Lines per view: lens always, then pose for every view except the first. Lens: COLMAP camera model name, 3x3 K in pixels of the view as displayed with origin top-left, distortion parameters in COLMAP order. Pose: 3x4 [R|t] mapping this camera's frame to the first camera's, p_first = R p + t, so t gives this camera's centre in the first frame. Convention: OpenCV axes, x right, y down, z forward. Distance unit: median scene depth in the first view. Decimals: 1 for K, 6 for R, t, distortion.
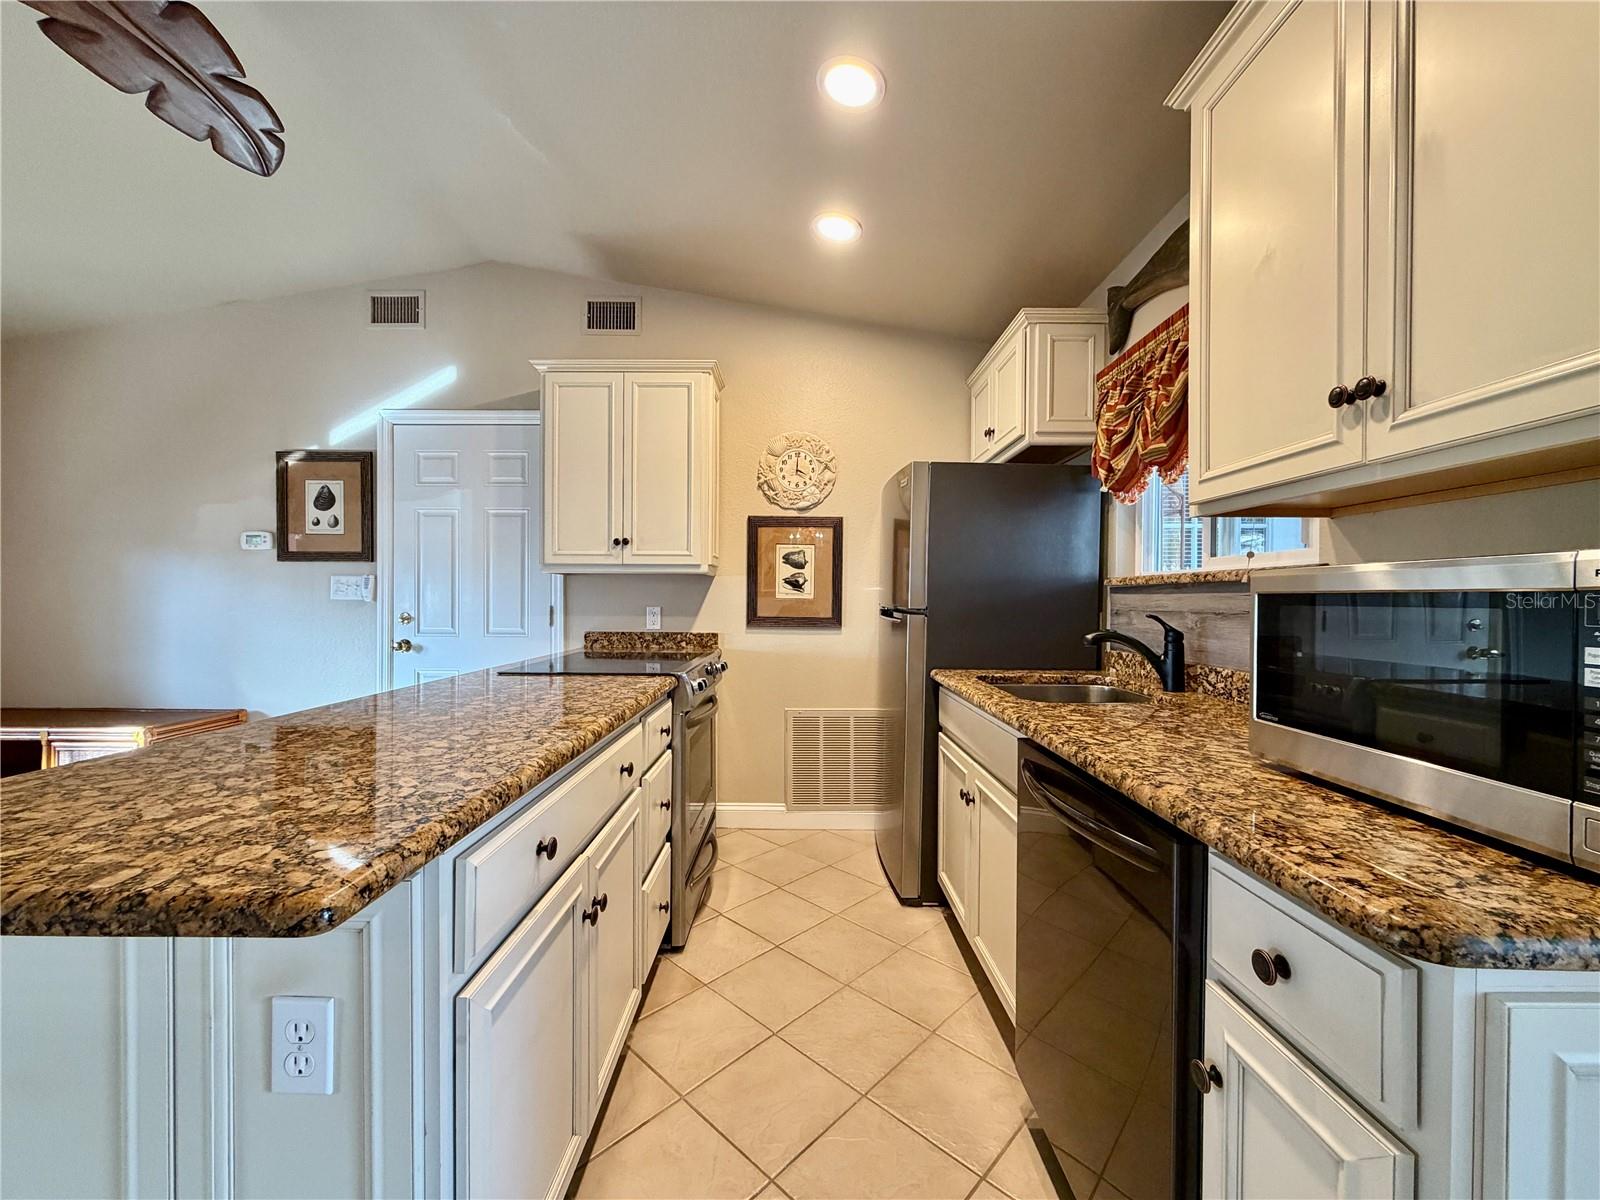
lens RADIAL K [[636.9, 0, 796.9], [0, 636.9, 602.9], [0, 0, 1]] dist [0.000878, -0.000353]
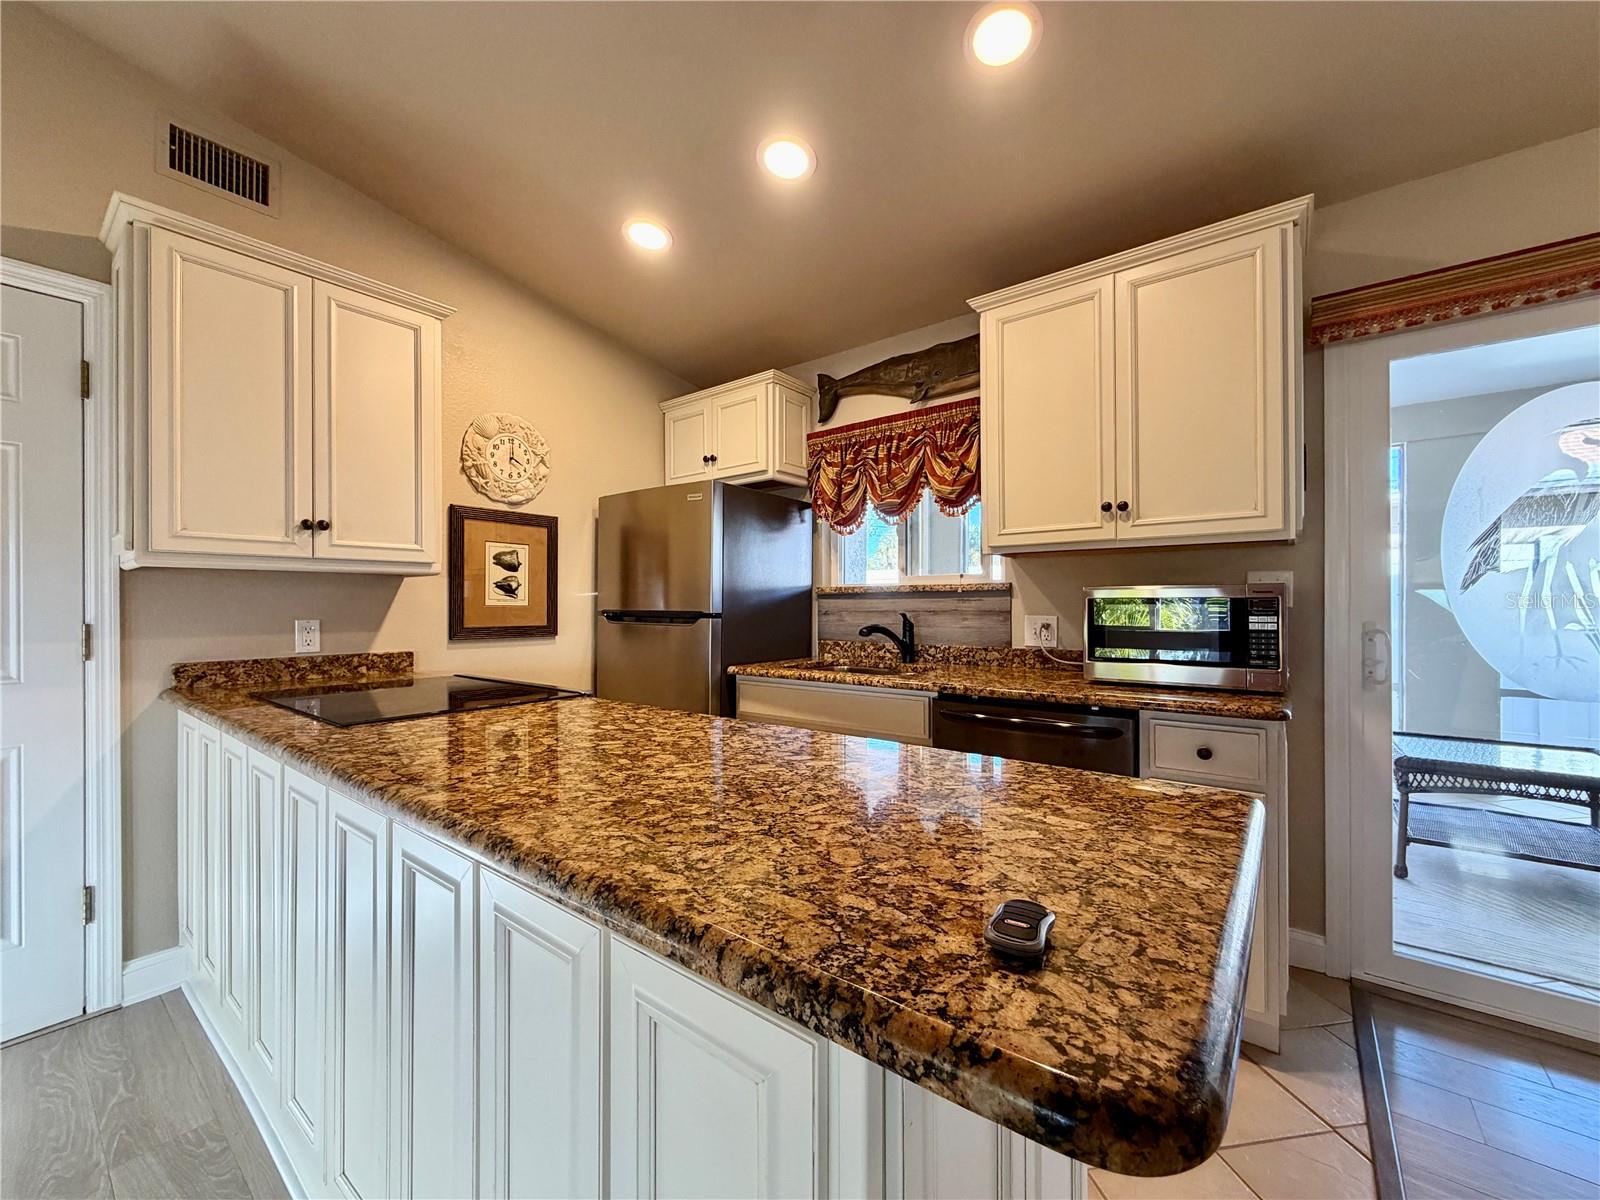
lens RADIAL K [[638.2, 0, 797.0], [0, 638.2, 602.6], [0, 0, 1]] dist [-0.000027, -0.000160]
pose [[0.611295, -0.007899, 0.791363, -0.452754], [0.014353, 0.999896, -0.001107, -0.004334], [-0.791272, 0.012036, 0.611345, 0.156818]]
